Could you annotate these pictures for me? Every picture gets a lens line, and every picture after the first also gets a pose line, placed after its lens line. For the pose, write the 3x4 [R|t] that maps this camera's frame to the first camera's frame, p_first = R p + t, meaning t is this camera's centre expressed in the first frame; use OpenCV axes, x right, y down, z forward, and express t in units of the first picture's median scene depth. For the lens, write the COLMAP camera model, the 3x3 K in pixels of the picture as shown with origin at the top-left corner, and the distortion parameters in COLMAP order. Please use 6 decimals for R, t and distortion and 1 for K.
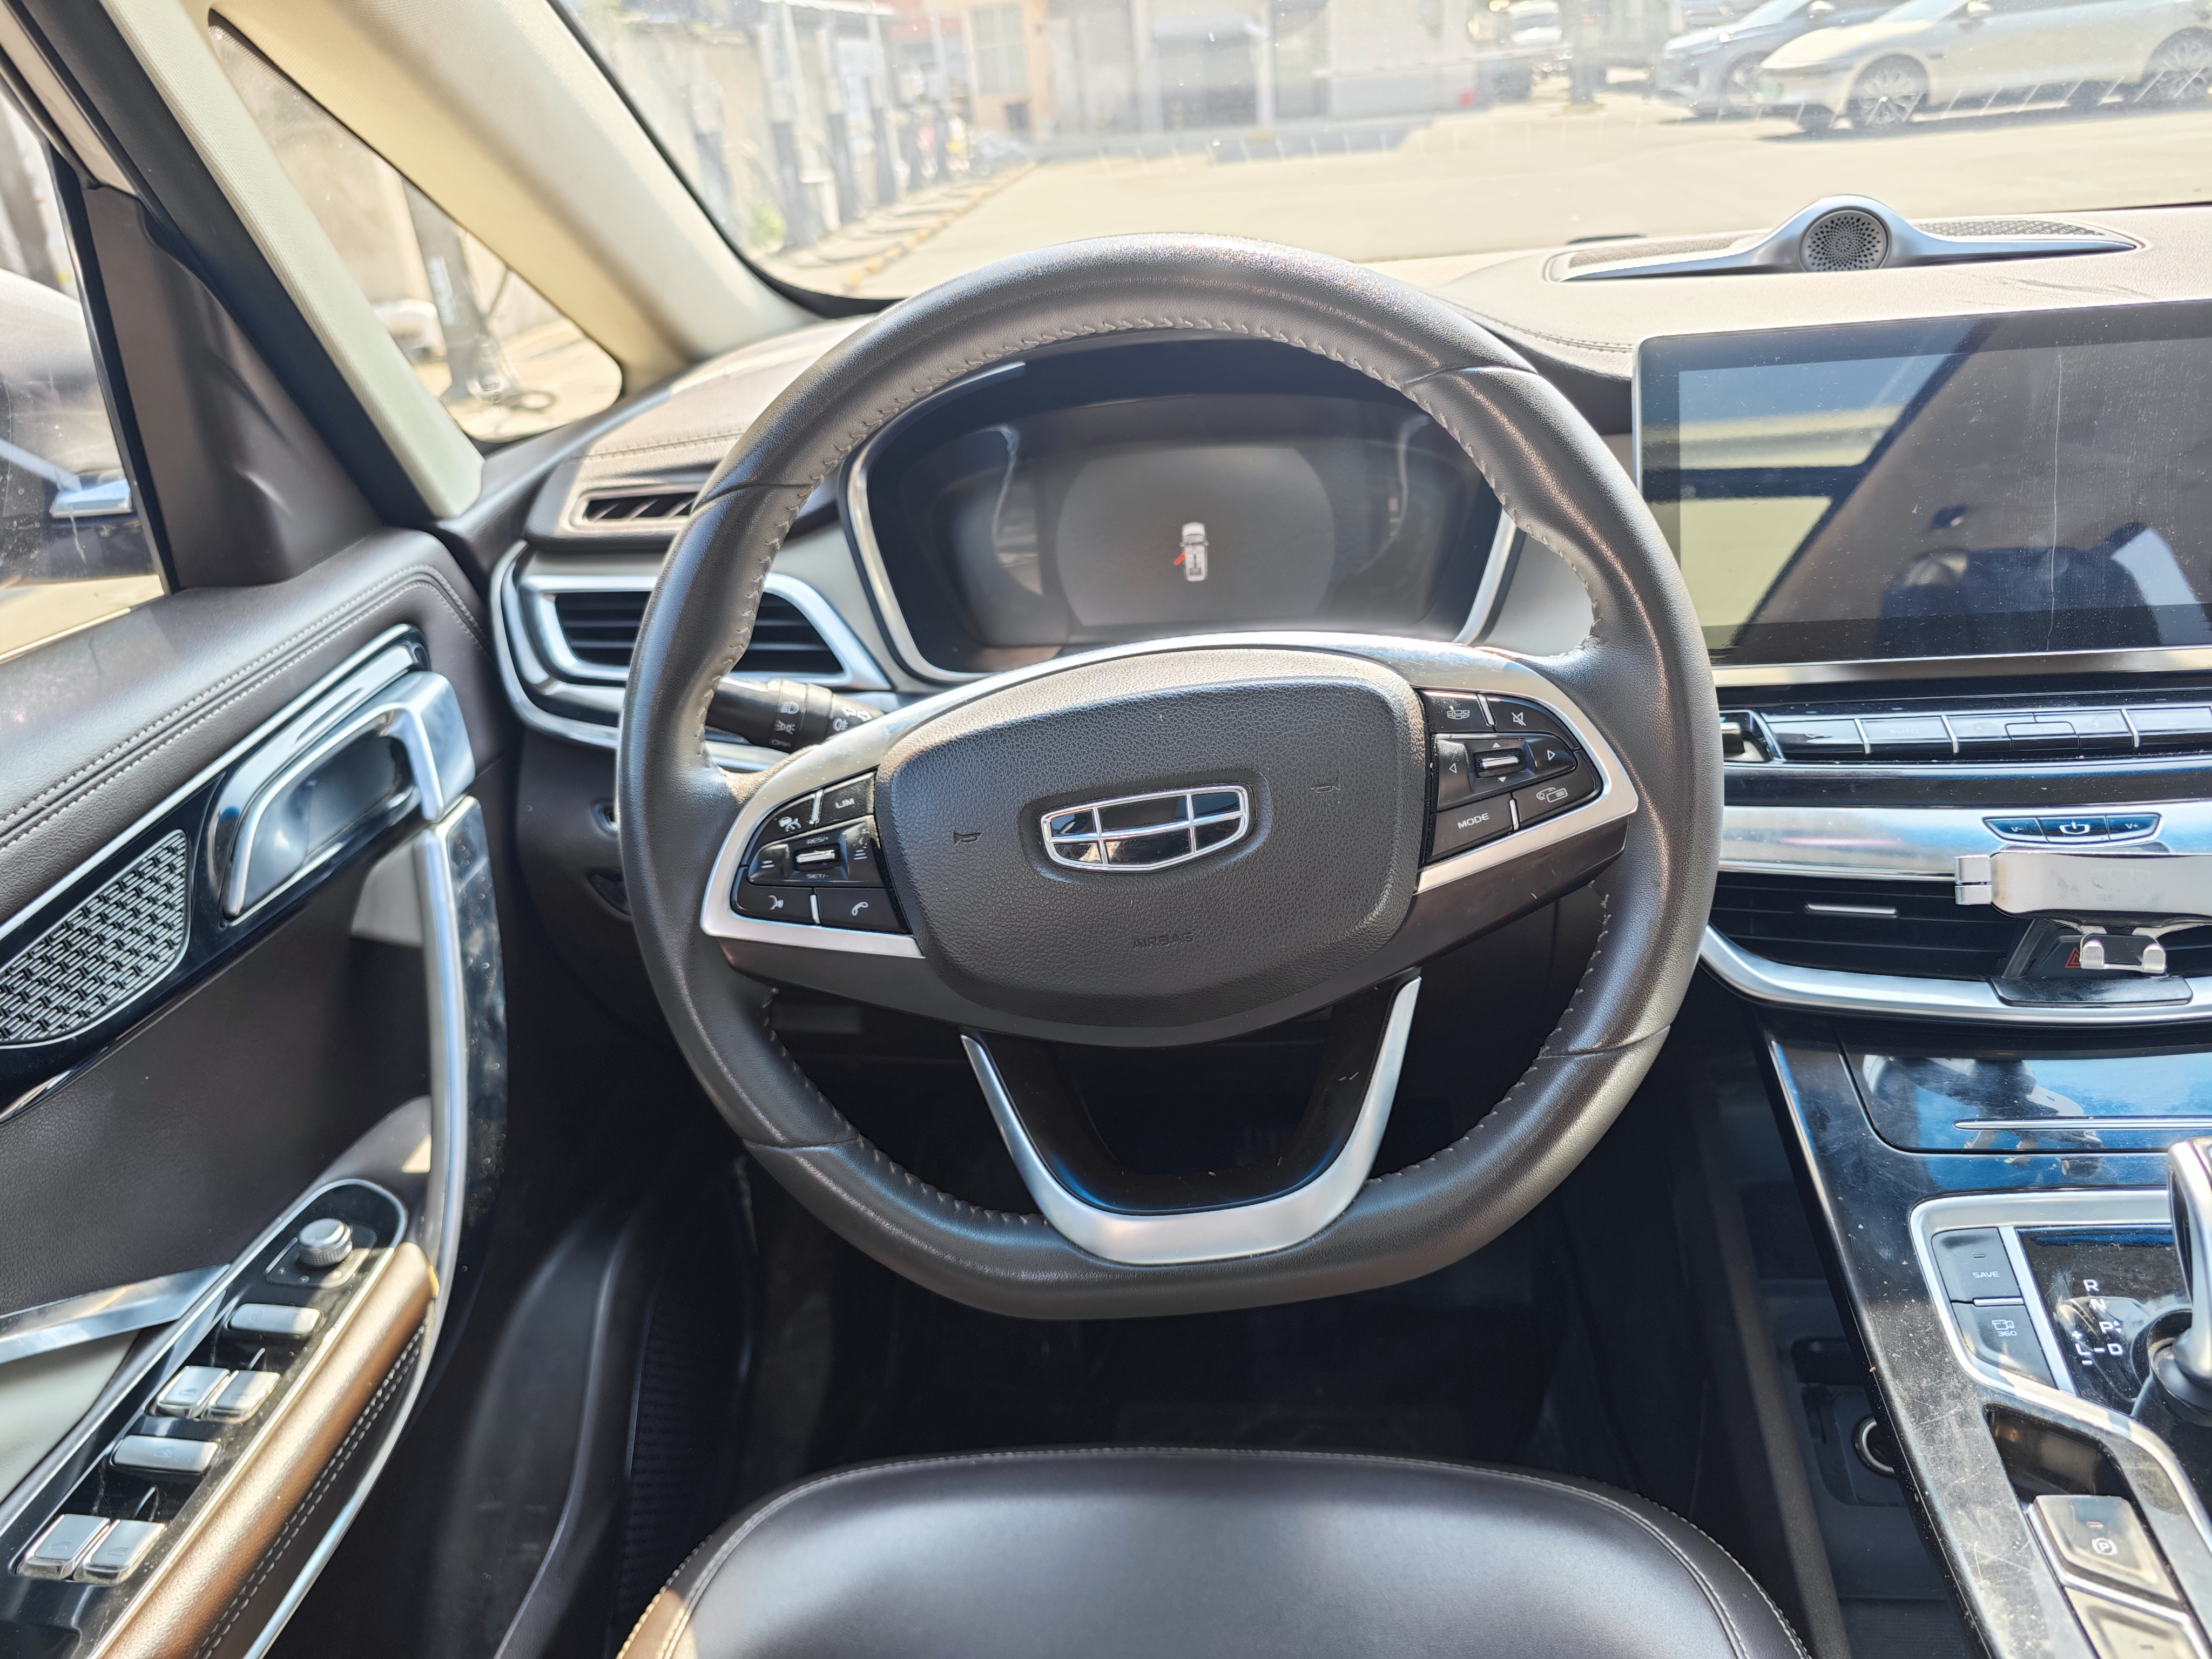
lens RADIAL K [[1428.9, 0, 1106.0], [0, 1428.9, 829.5], [0, 0, 1]] dist [-0.006885, -0.004285]
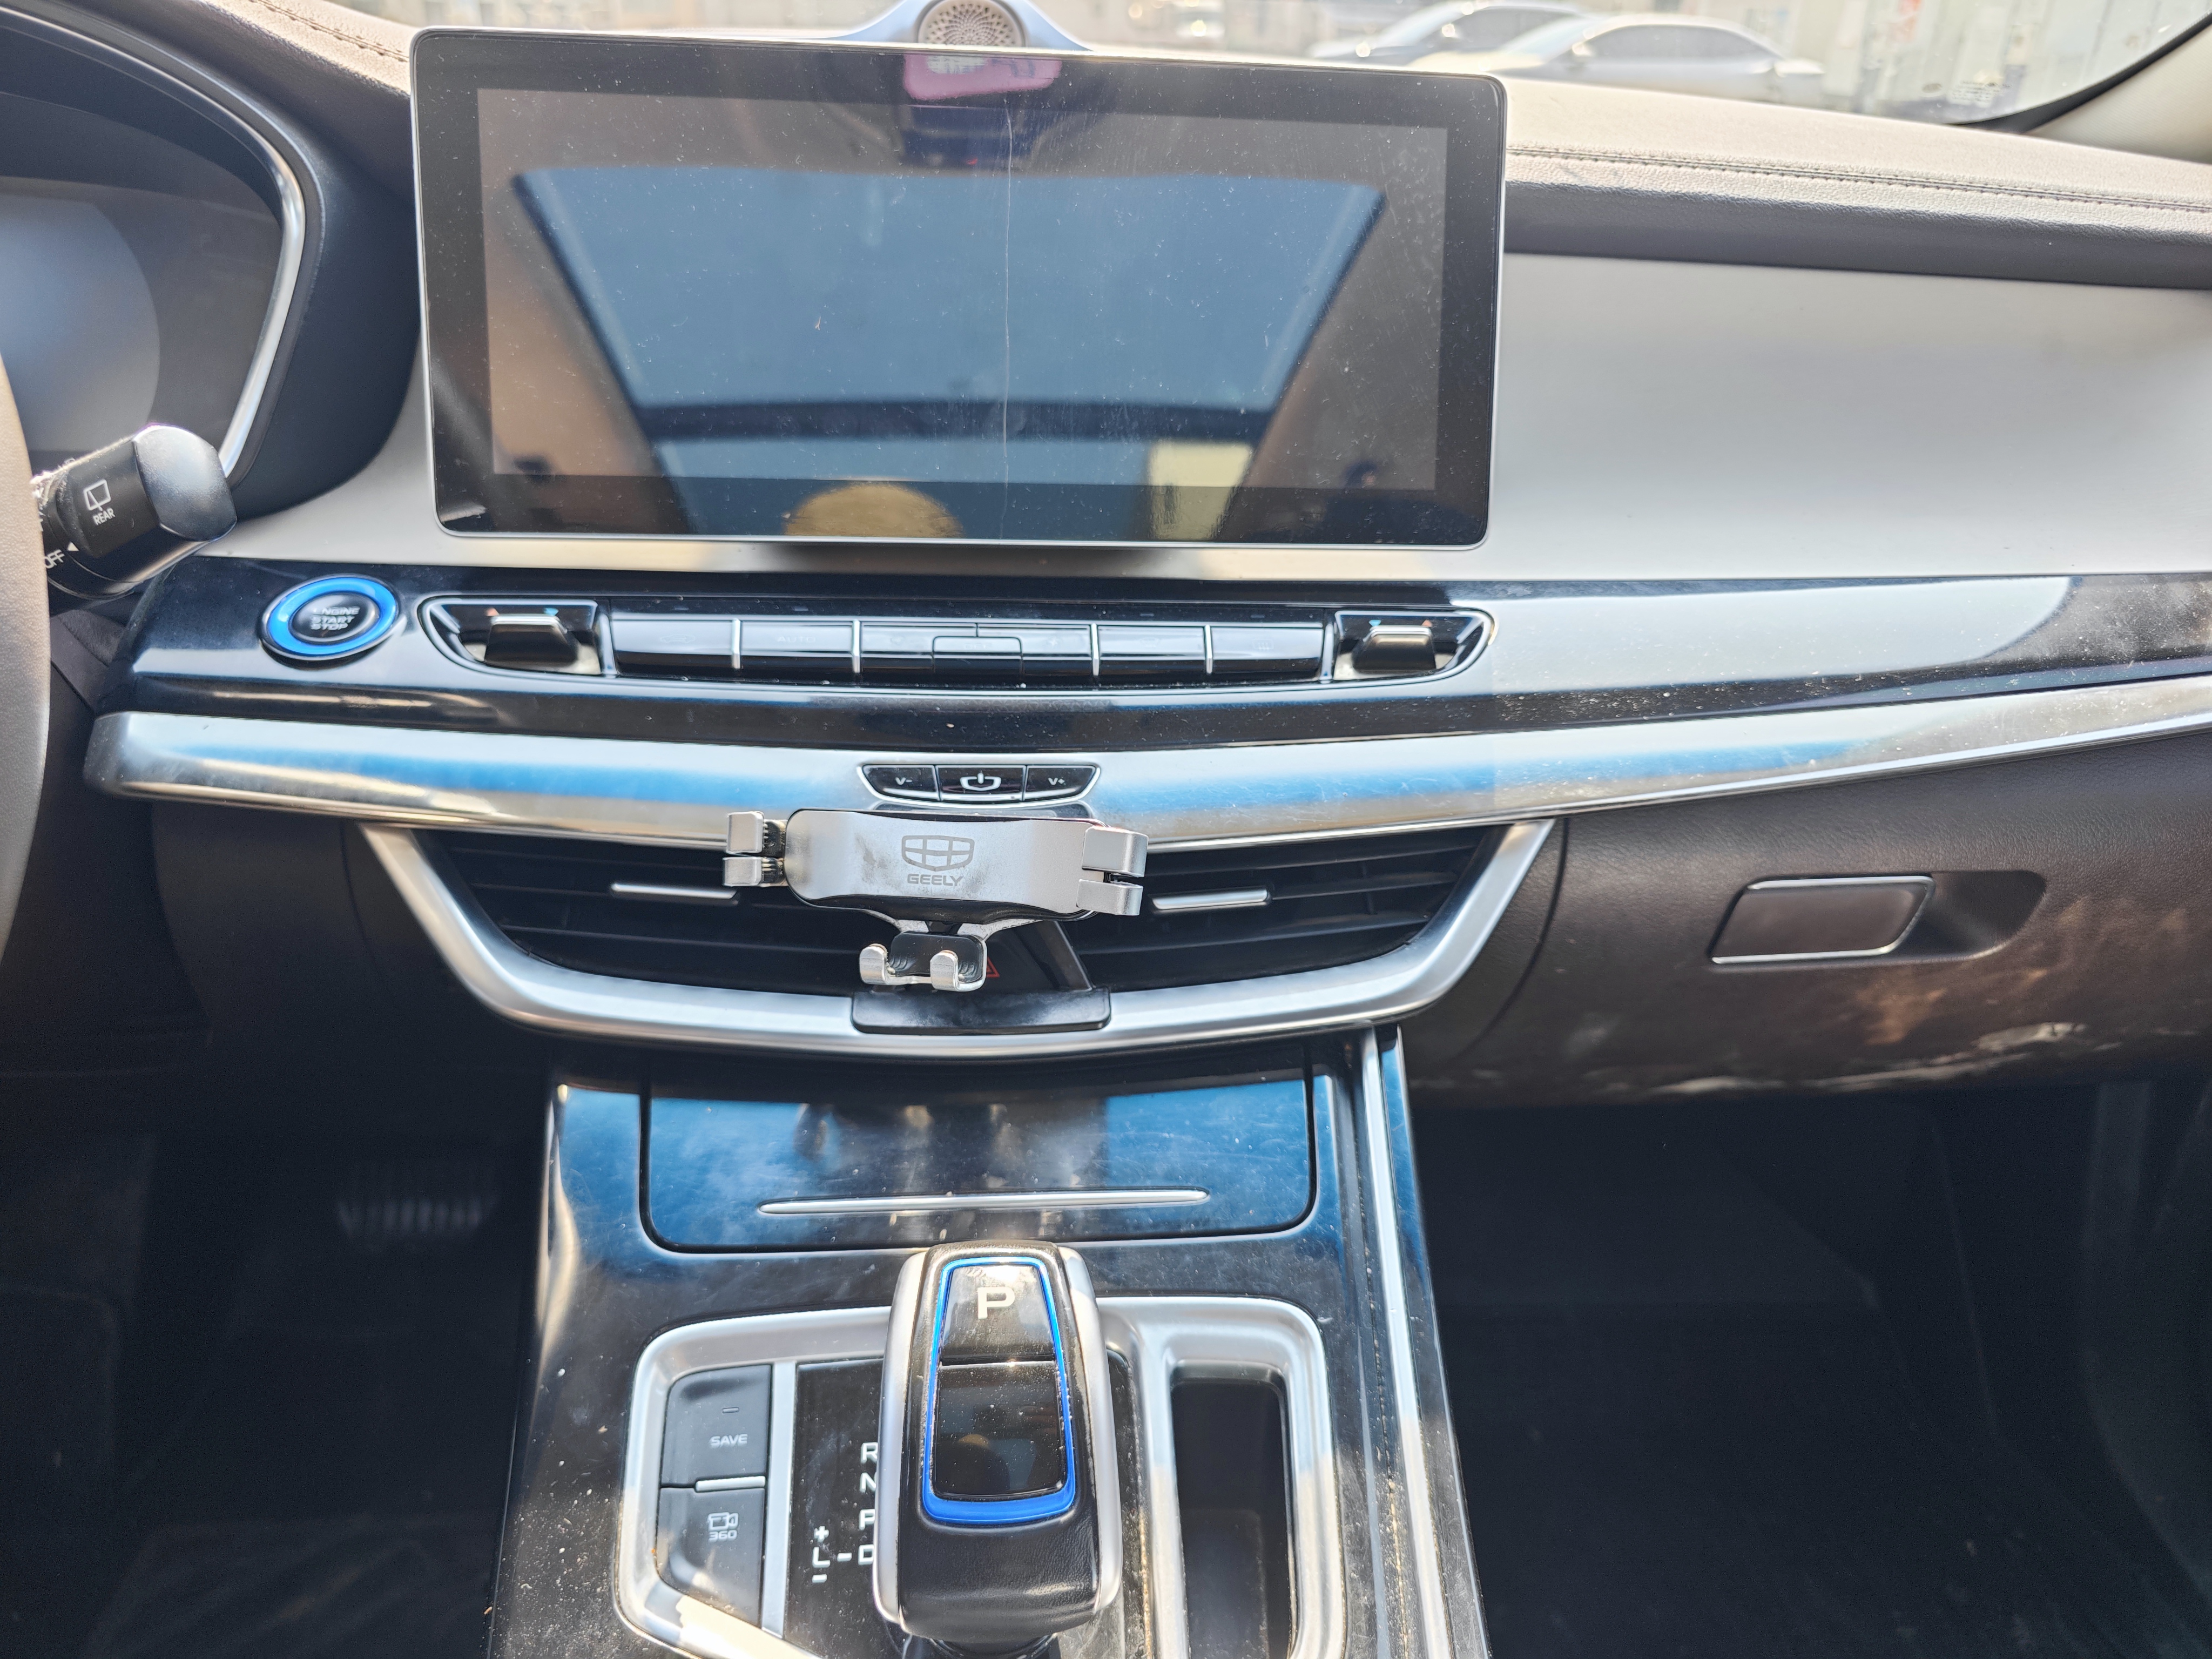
lens RADIAL K [[1448.6, 0, 1106.0], [0, 1448.6, 829.5], [0, 0, 1]] dist [0.042515, -0.060089]
pose [[0.977008, 0.023779, 0.211870, 0.587542], [-0.028194, 0.999443, 0.017839, 0.008299], [-0.211328, -0.023403, 0.977135, 0.275506]]
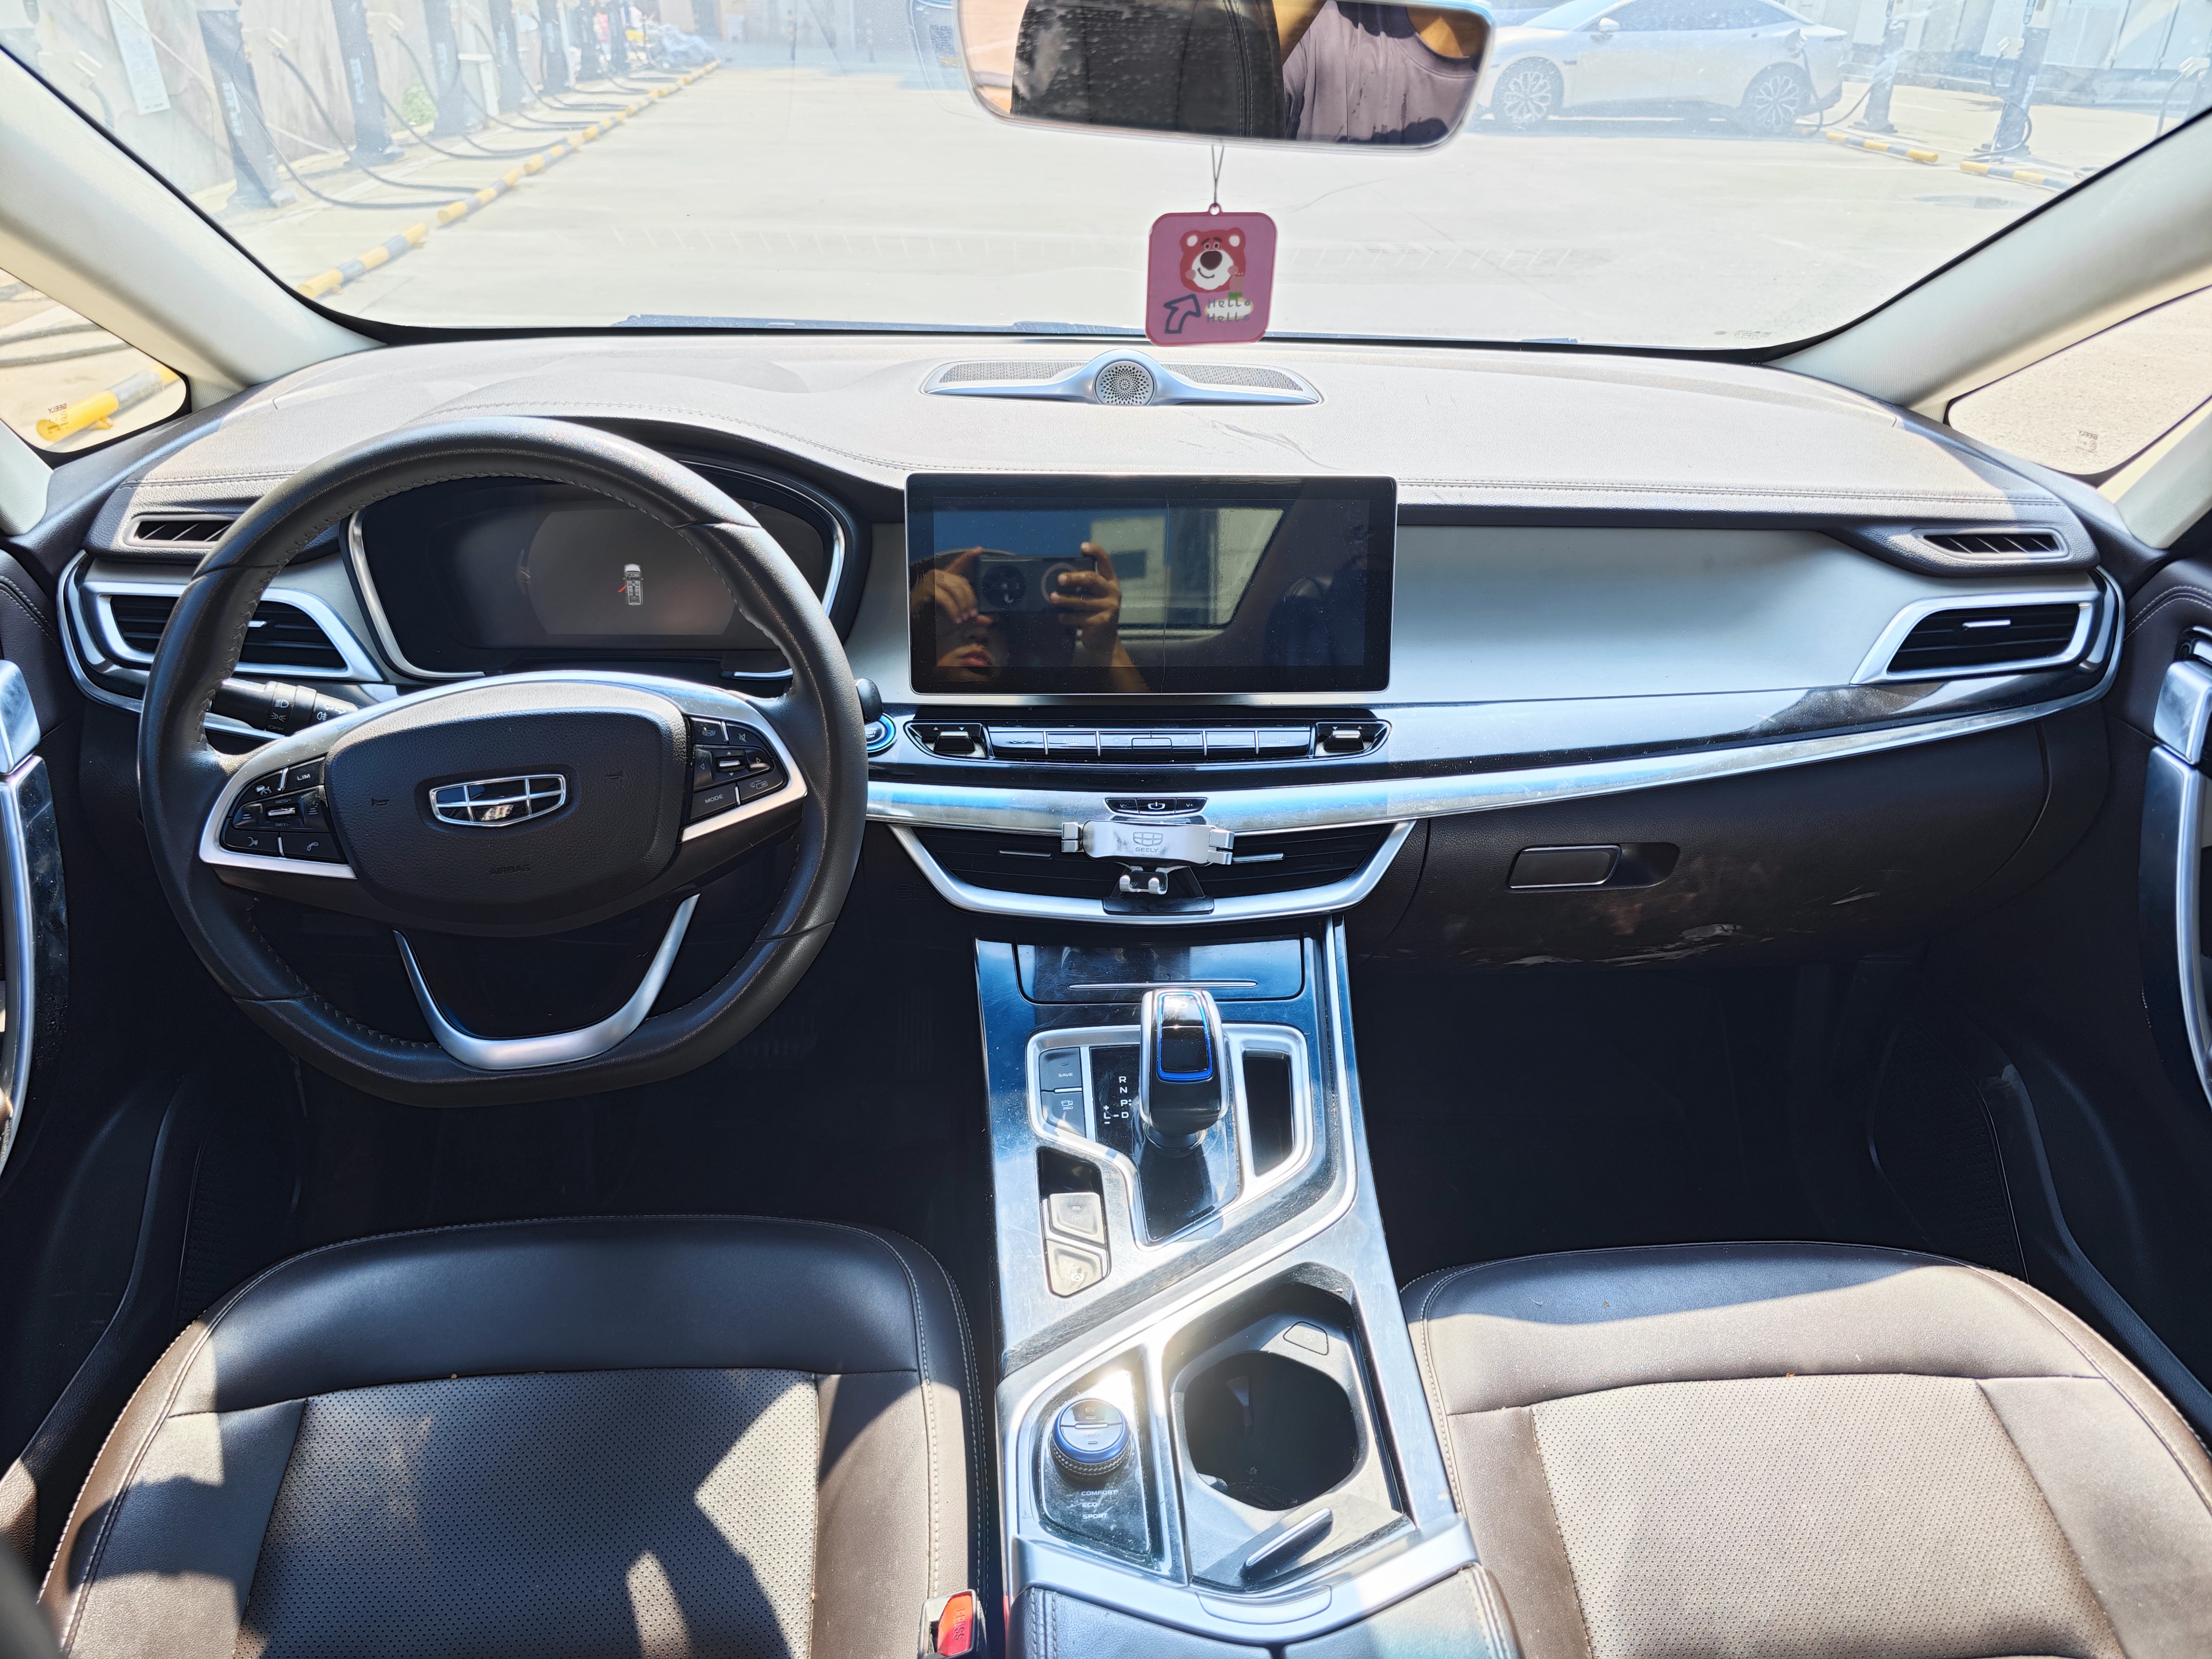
lens RADIAL K [[1448.6, 0, 1106.0], [0, 1448.6, 829.5], [0, 0, 1]] dist [0.042515, -0.060089]
pose [[0.980986, 0.016070, 0.193414, 0.306918], [-0.026055, 0.998450, 0.049190, -0.052707], [-0.192323, -0.053294, 0.979883, -0.597219]]
